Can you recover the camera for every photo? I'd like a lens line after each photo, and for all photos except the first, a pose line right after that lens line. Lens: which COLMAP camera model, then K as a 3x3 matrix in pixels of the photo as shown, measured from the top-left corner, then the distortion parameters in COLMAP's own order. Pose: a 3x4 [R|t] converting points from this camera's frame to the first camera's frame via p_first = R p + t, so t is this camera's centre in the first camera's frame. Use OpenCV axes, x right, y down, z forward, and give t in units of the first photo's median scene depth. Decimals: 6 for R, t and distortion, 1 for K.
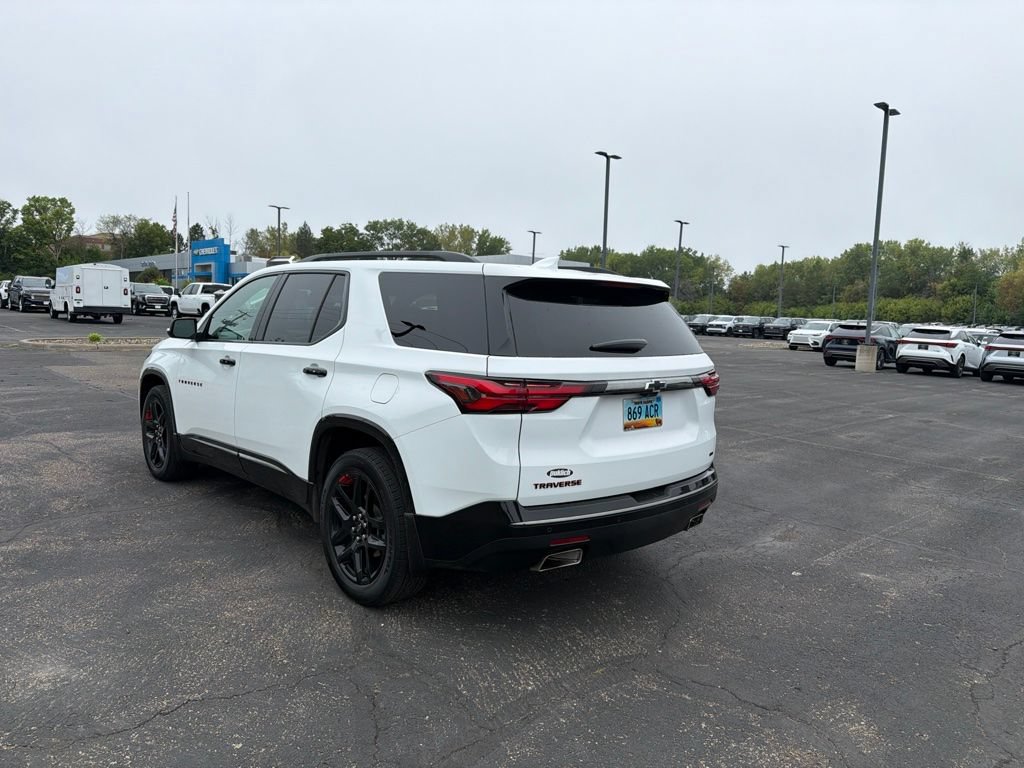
lens RADIAL K [[716.0, 0, 514.6], [0, 716.0, 382.0], [0, 0, 1]] dist [0.067201, -0.089581]
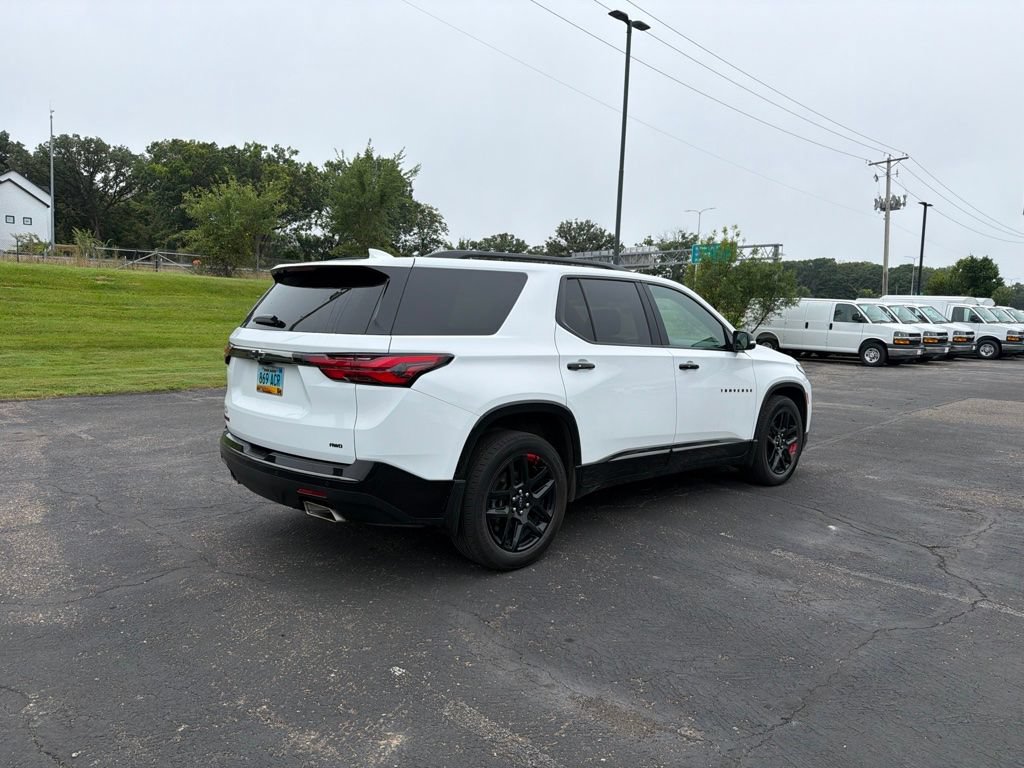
lens RADIAL K [[716.2, 0, 514.3], [0, 716.2, 389.9], [0, 0, 1]] dist [0.054023, -0.071195]
pose [[0.022370, 0.060555, -0.997914, 0.642792], [-0.120845, 0.991009, 0.057427, -0.025838], [0.992419, 0.119309, 0.029487, 0.654640]]
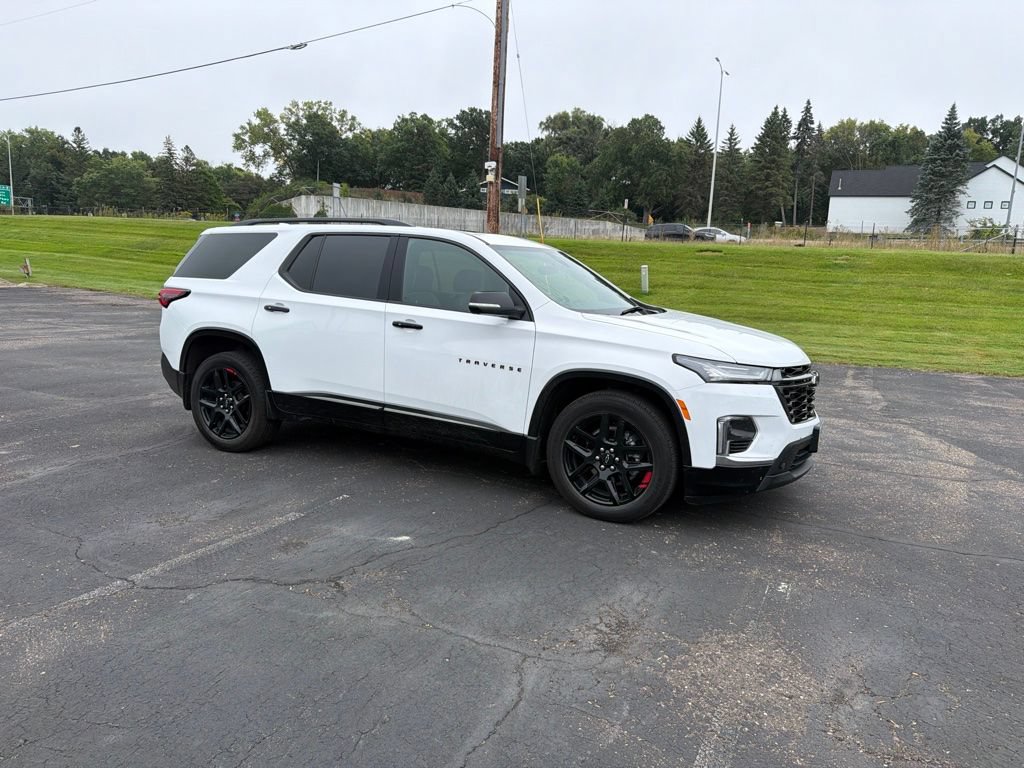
lens RADIAL K [[714.2, 0, 513.7], [0, 714.2, 384.2], [0, 0, 1]] dist [0.041159, -0.055624]
pose [[-0.933491, -0.019797, -0.358053, 0.074609], [-0.109030, 0.966874, 0.230797, -0.138741], [0.341623, 0.254485, -0.904727, 1.489144]]
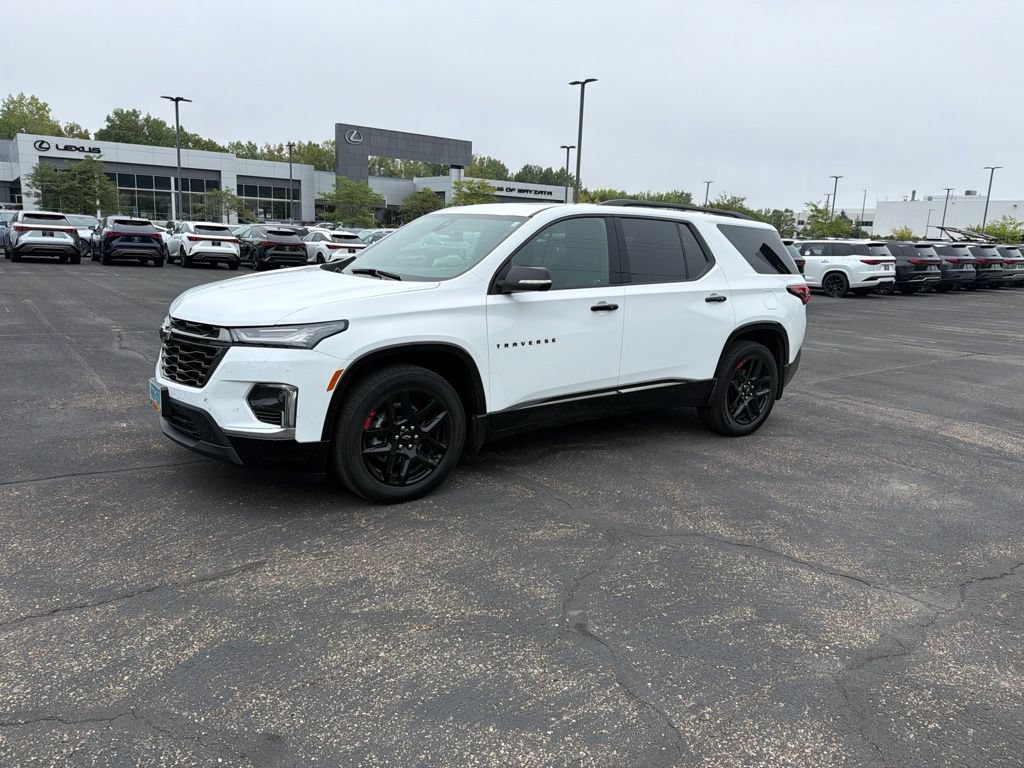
lens RADIAL K [[716.0, 0, 514.6], [0, 716.0, 381.0], [0, 0, 1]] dist [0.048406, -0.061875]
pose [[0.104532, -0.229011, 0.967795, -0.921275], [0.048541, 0.973141, 0.225033, -0.104483], [-0.993336, 0.023455, 0.112841, 0.676066]]
